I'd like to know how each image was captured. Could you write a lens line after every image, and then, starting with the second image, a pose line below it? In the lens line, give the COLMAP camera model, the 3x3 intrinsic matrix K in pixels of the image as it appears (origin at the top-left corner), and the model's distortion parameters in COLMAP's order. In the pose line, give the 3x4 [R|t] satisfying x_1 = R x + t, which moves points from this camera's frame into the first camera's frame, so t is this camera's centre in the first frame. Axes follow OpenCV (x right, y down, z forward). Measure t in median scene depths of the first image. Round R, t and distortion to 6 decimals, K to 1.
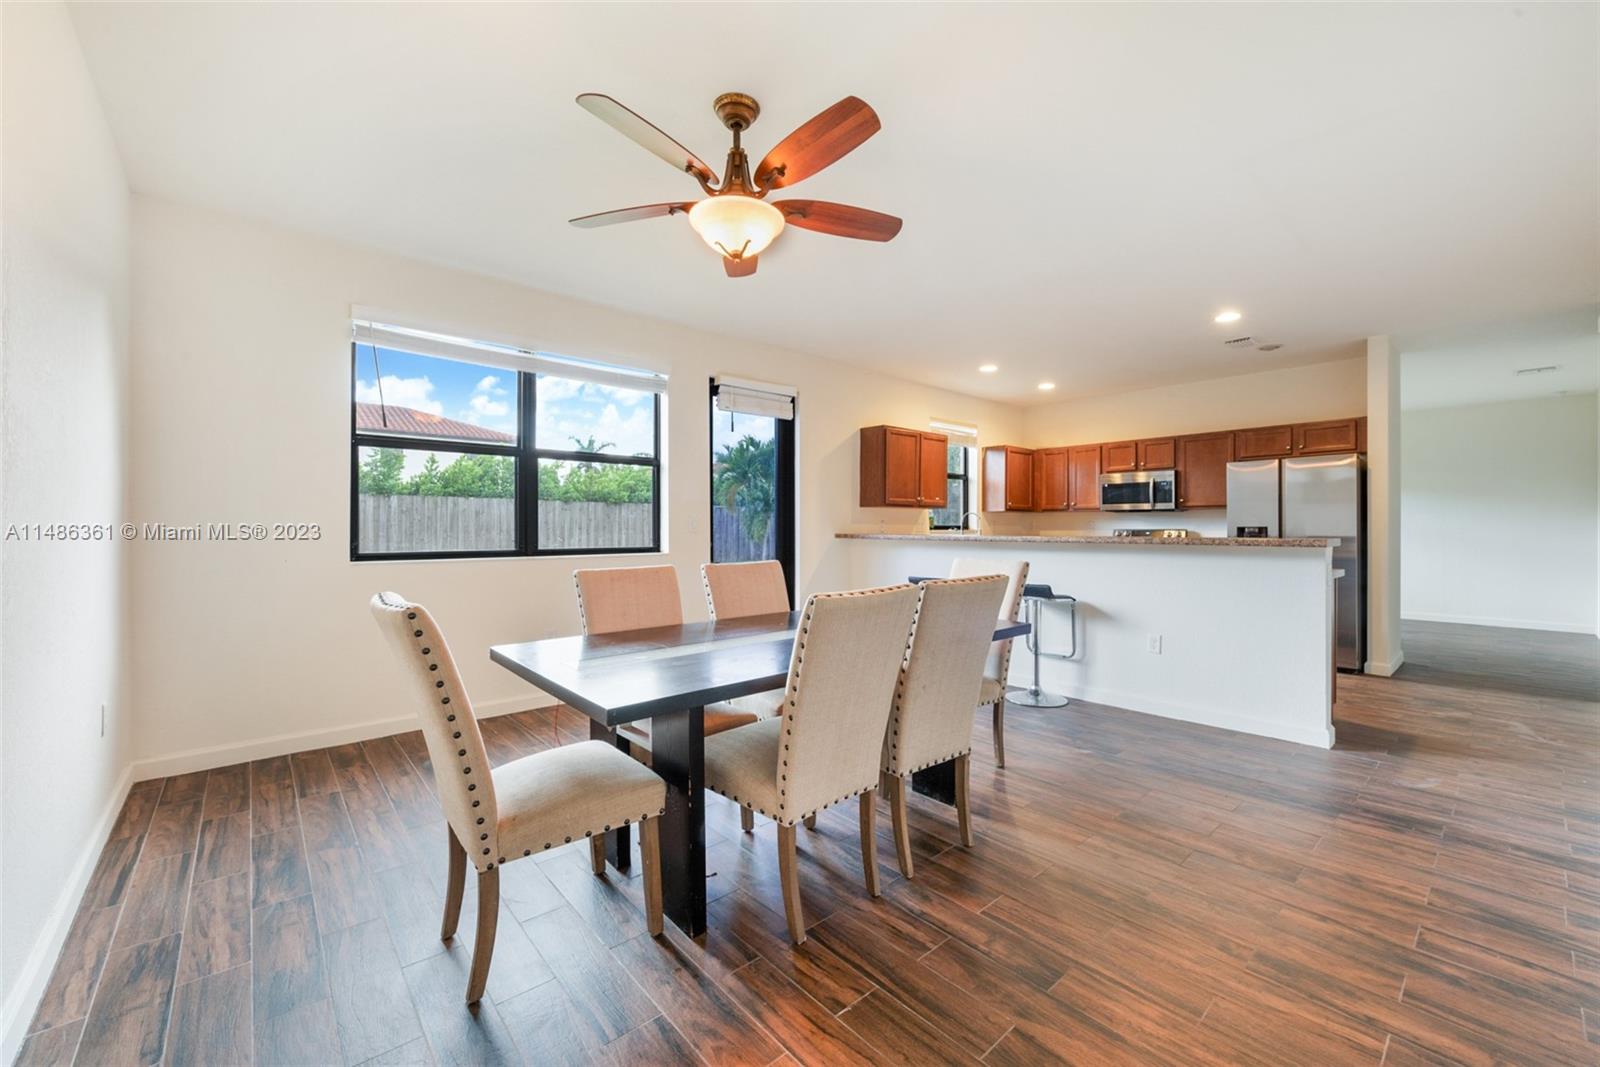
lens RADIAL K [[630.0, 0, 803.4], [0, 630.0, 519.4], [0, 0, 1]] dist [-0.013305, 0.000268]
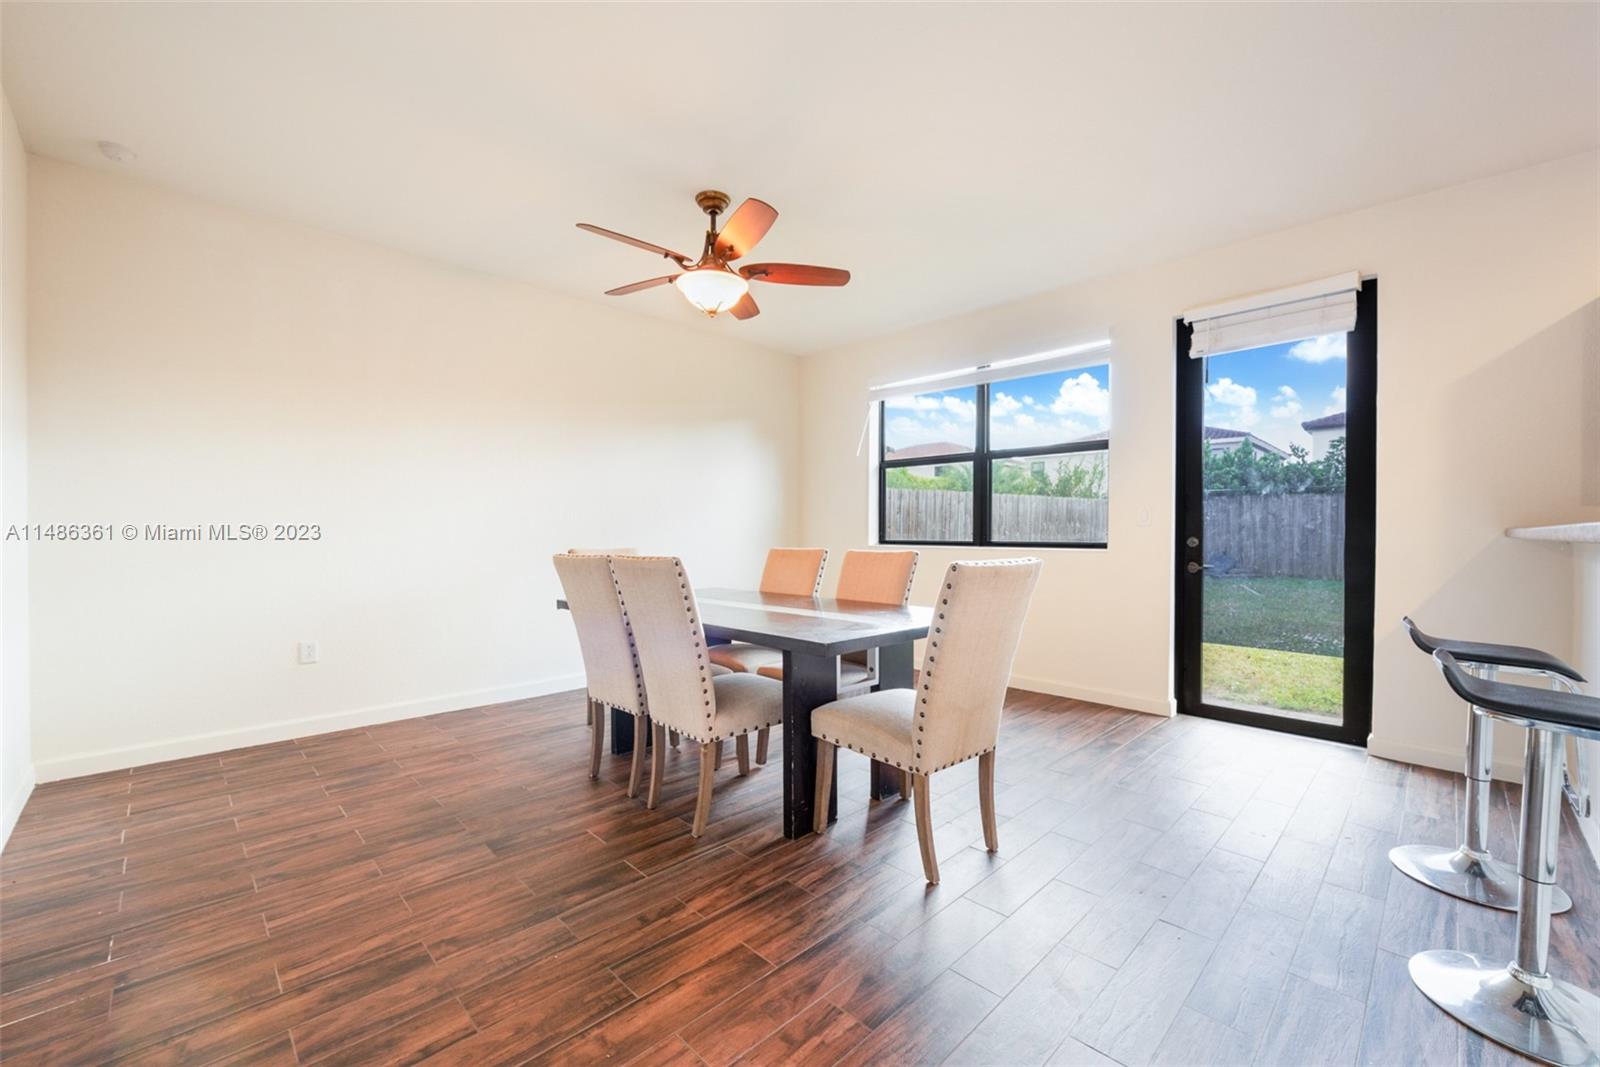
lens RADIAL K [[646.5, 0, 817.2], [0, 646.5, 528.5], [0, 0, 1]] dist [0.001254, -0.000108]
pose [[0.074224, -0.002791, -0.997238, 1.274892], [0.015533, 0.999878, -0.001643, 0.040941], [0.997121, -0.015368, 0.074258, 1.108005]]
